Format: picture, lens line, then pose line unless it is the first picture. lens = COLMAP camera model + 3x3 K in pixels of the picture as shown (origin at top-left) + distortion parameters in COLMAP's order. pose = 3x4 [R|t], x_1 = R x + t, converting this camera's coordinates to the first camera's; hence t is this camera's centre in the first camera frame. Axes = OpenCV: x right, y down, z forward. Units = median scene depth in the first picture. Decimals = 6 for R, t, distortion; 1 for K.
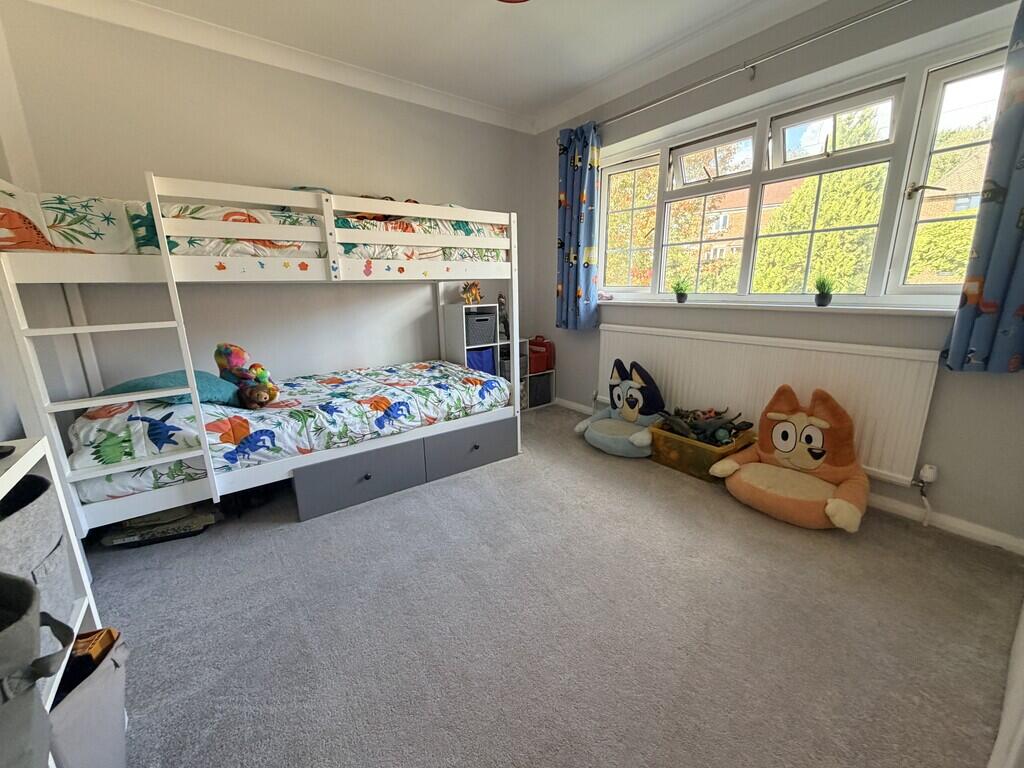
lens RADIAL K [[406.1, 0, 512.0], [0, 406.1, 384.0], [0, 0, 1]] dist [-0.001103, -0.000271]
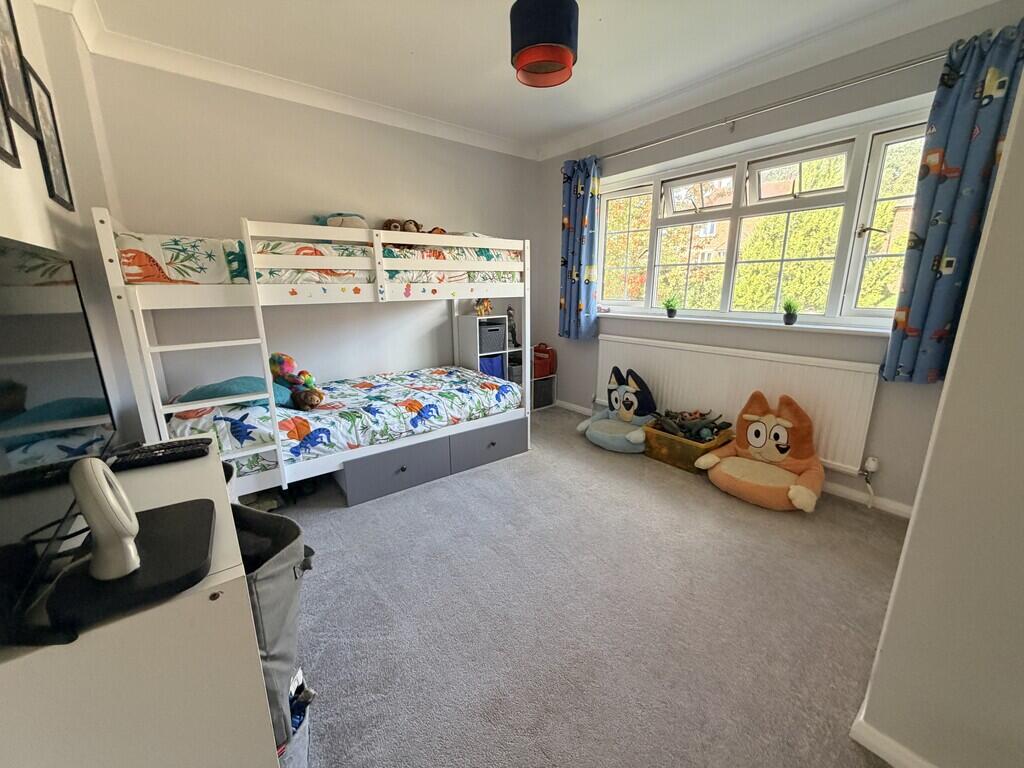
lens RADIAL K [[406.1, 0, 512.0], [0, 406.1, 384.0], [0, 0, 1]] dist [-0.001103, -0.000271]
pose [[0.999688, 0.003697, 0.024717, -0.075453], [-0.003695, 0.999993, -0.000125, -0.015431], [-0.024717, 0.000033, 0.999694, -0.168955]]
